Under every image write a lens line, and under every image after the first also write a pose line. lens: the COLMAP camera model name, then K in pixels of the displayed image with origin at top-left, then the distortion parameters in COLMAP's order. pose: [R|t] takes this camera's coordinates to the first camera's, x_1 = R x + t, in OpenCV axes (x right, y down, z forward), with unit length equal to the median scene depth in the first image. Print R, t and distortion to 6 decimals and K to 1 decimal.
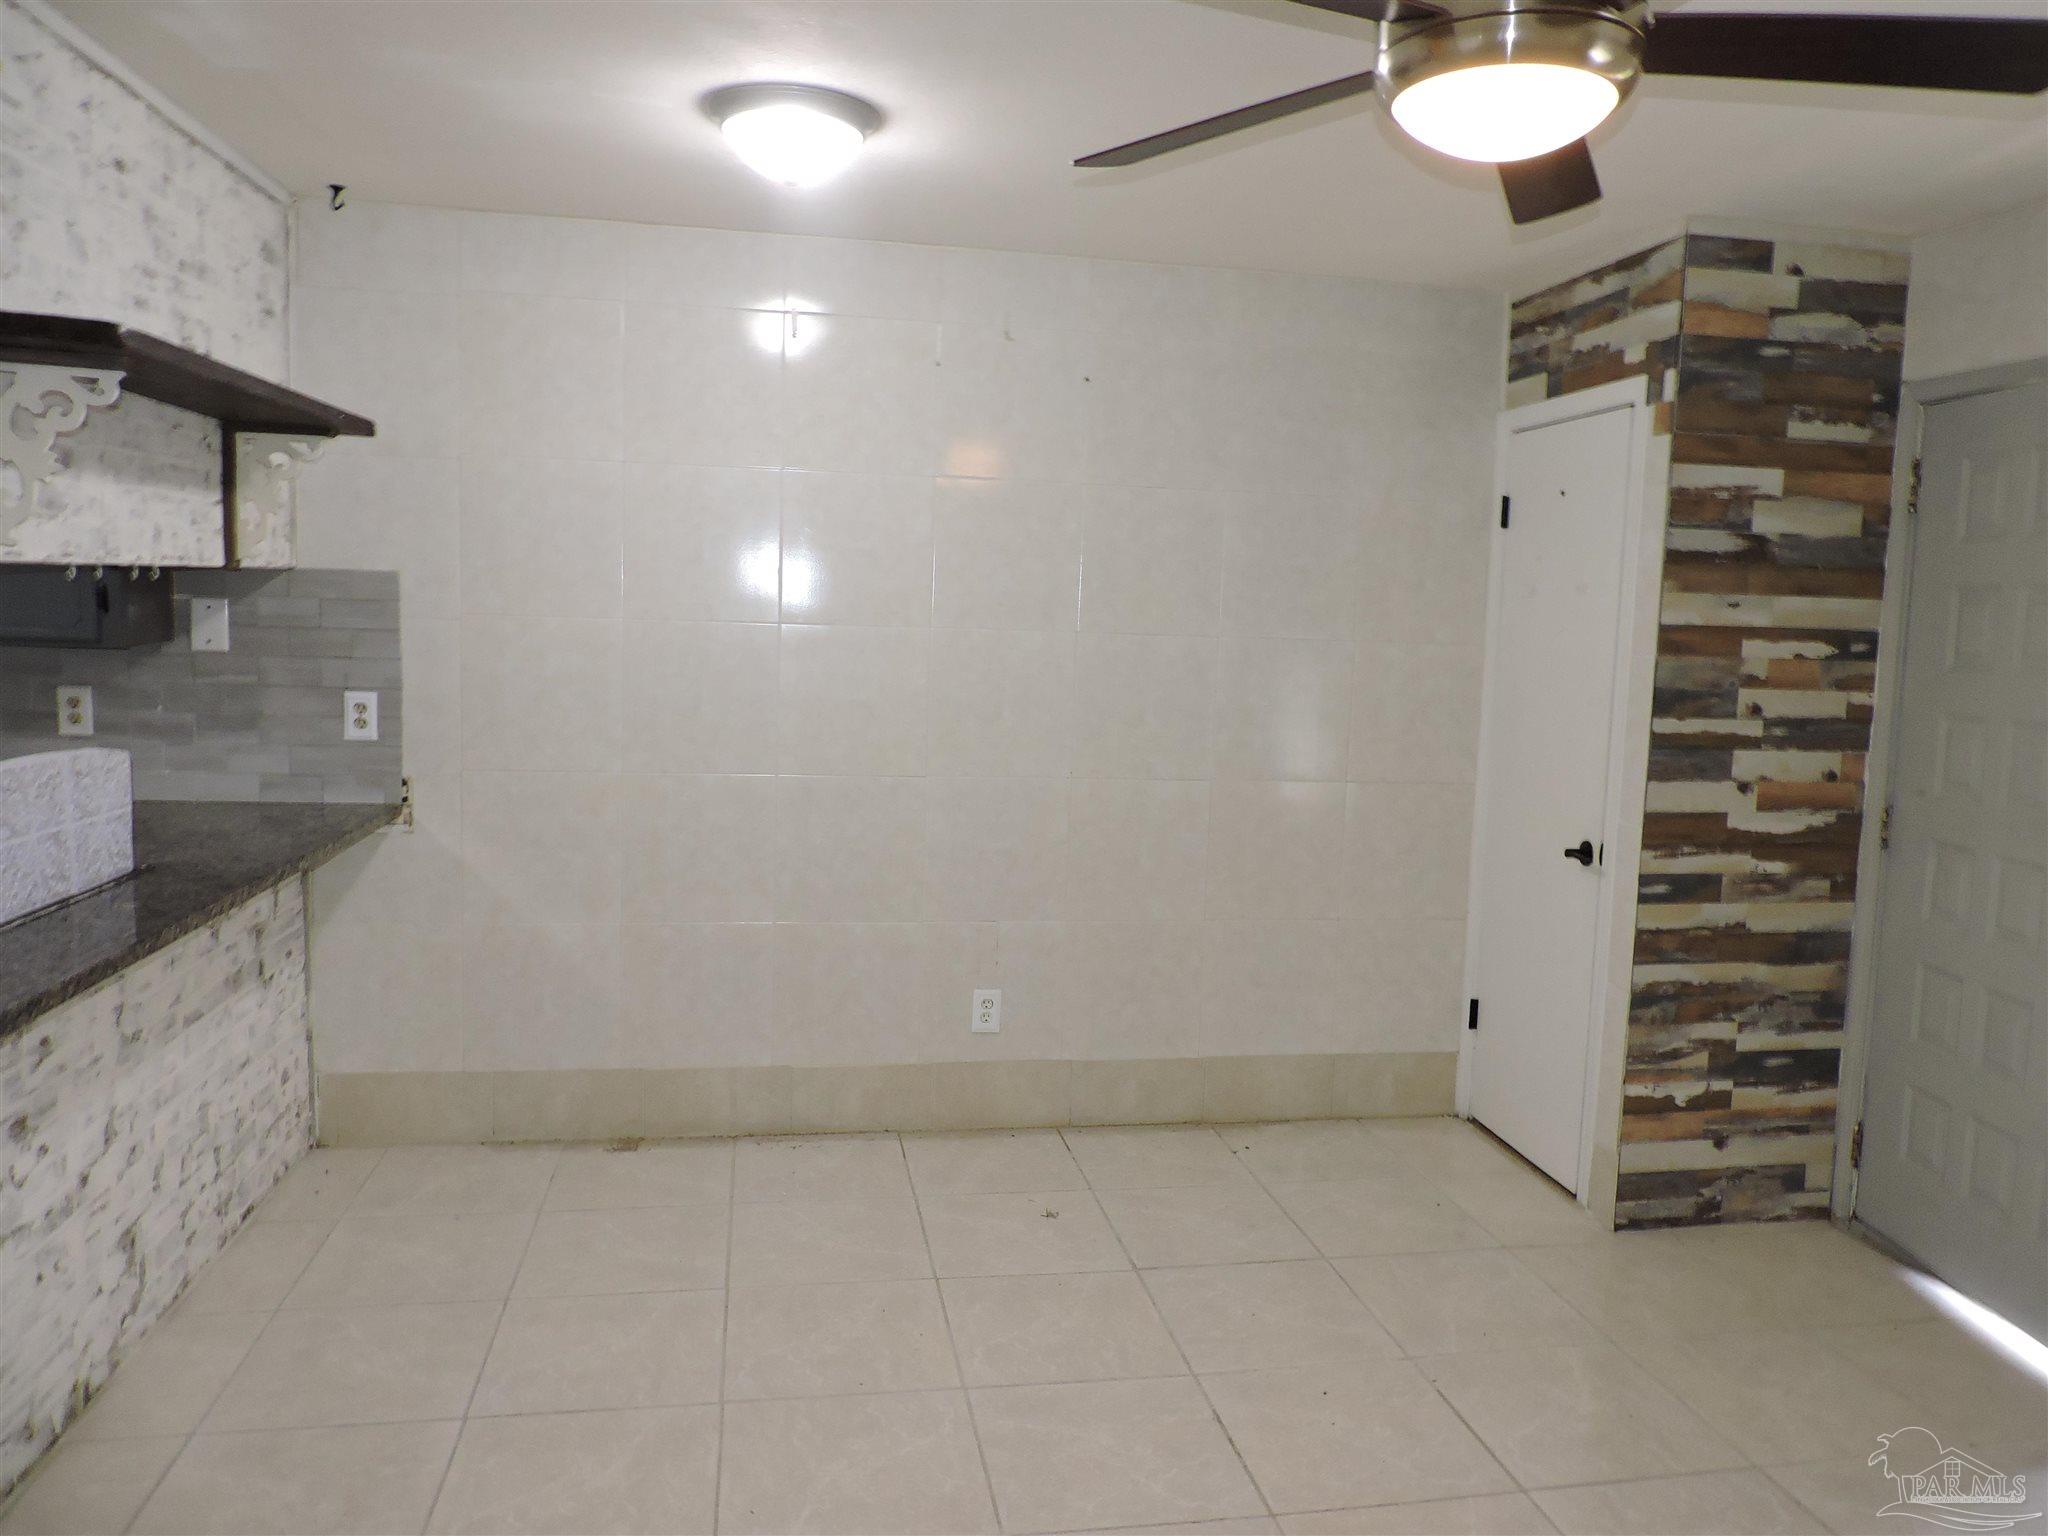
lens RADIAL K [[1481.0, 0, 1024.0], [0, 1481.0, 768.0], [0, 0, 1]] dist [-0.040098, 0.001059]
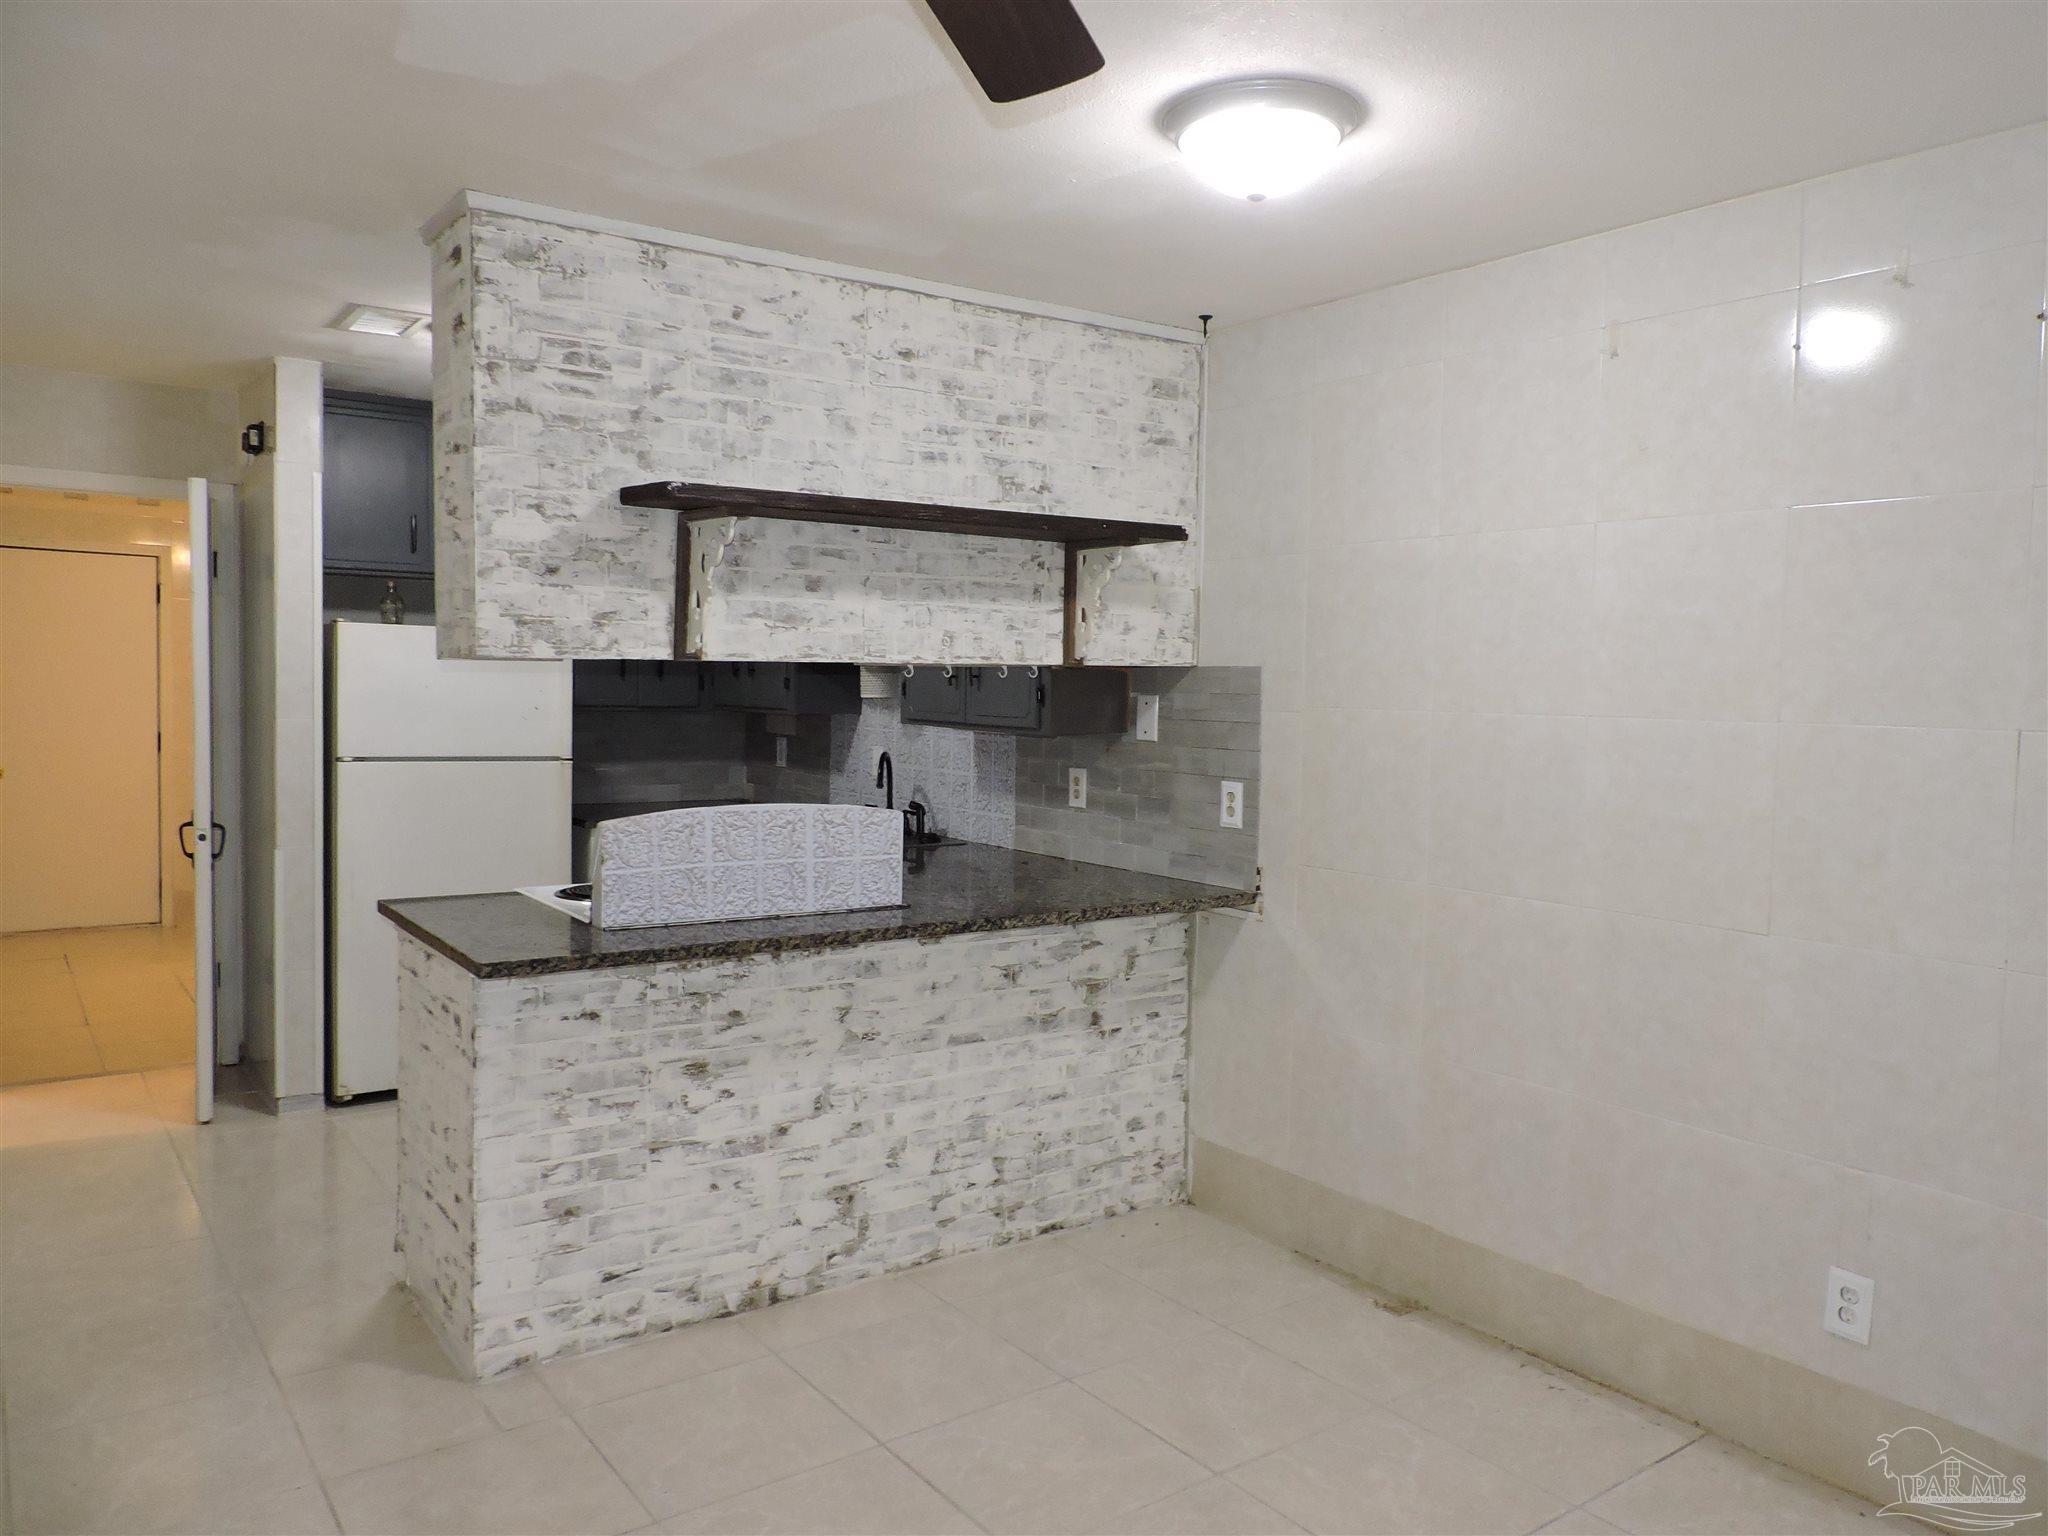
lens RADIAL K [[1438.9, 0, 1024.0], [0, 1438.9, 768.0], [0, 0, 1]] dist [-0.048526, 0.002181]
pose [[0.422916, 0.024258, -0.905844, 0.426517], [-0.100907, 0.994685, -0.020474, -0.025706], [0.900533, 0.100065, 0.423116, 0.434377]]
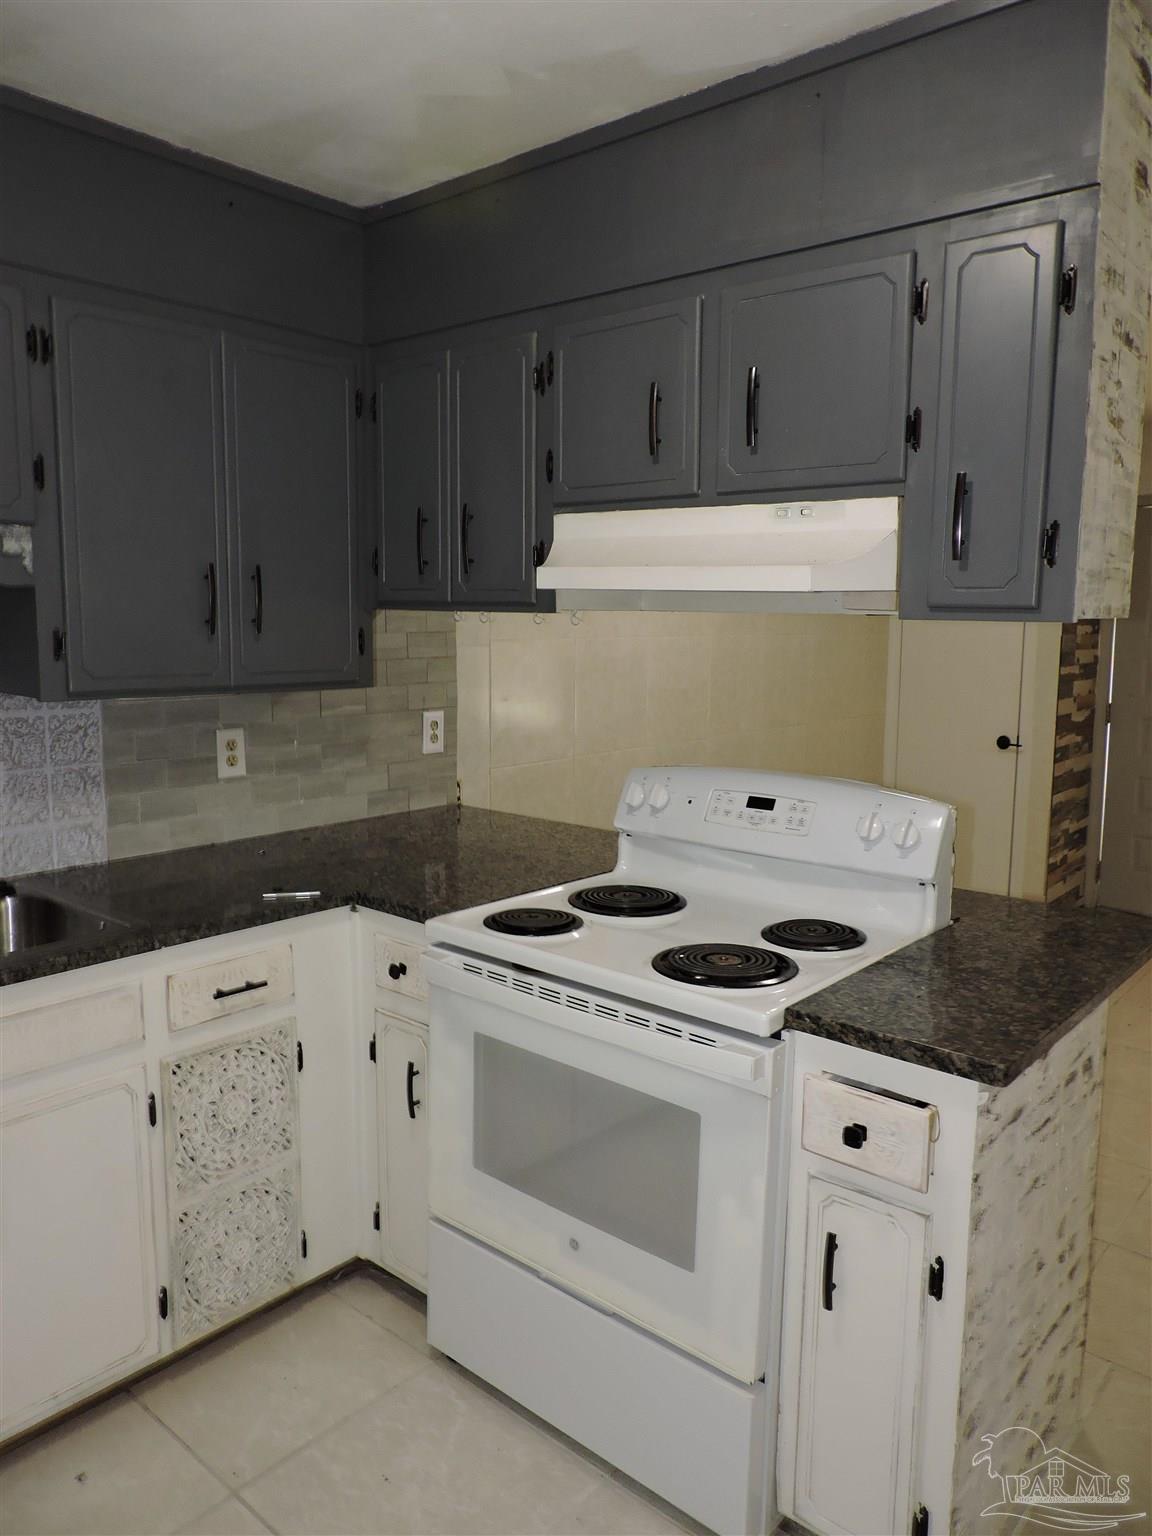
lens RADIAL K [[1110.7, 0, 576.0], [0, 1110.7, 768.0], [0, 0, 1]] dist [-0.040098, 0.001059]
pose [[0.778117, -0.115877, 0.617338, -0.926067], [0.087828, 0.993252, 0.075736, -0.065136], [-0.621949, -0.004712, 0.783044, 0.244801]]
